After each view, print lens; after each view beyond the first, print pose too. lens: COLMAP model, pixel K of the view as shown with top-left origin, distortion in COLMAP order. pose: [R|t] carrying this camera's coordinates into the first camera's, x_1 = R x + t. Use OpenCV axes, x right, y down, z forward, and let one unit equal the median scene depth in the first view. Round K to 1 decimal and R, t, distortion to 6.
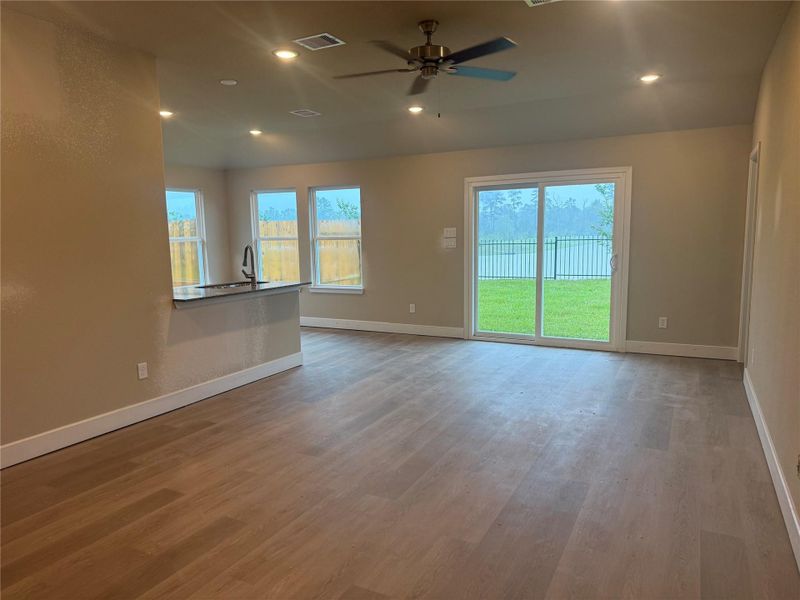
lens RADIAL K [[562.4, 0, 400.4], [0, 562.4, 300.4], [0, 0, 1]] dist [0.031684, -0.036240]
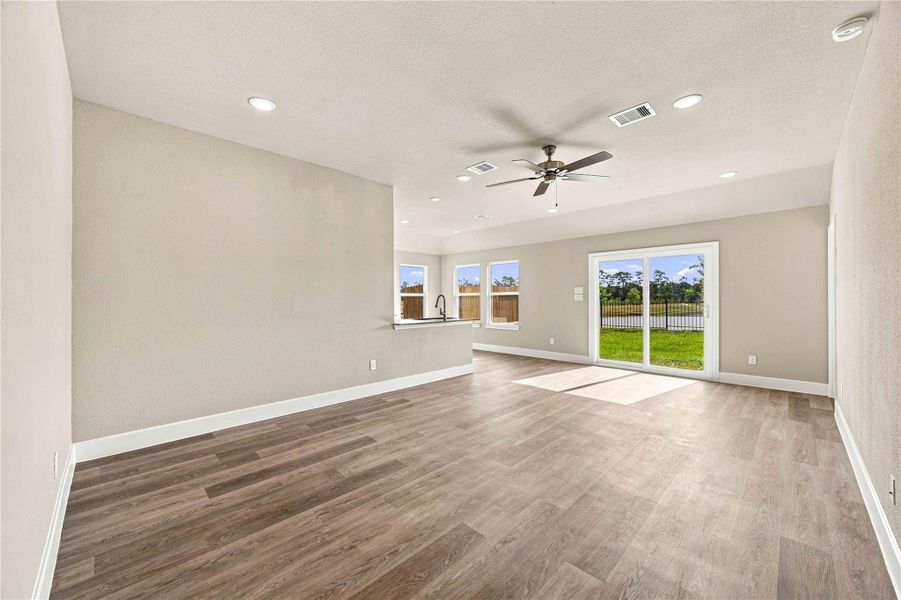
lens RADIAL K [[343.3, 0, 451.8], [0, 343.3, 298.7], [0, 0, 1]] dist [-0.002190, 0.000383]
pose [[0.954324, 0.011375, -0.298558, 0.080183], [-0.047128, 0.992496, -0.112827, 0.036699], [0.295035, 0.121744, 0.947699, 0.085728]]
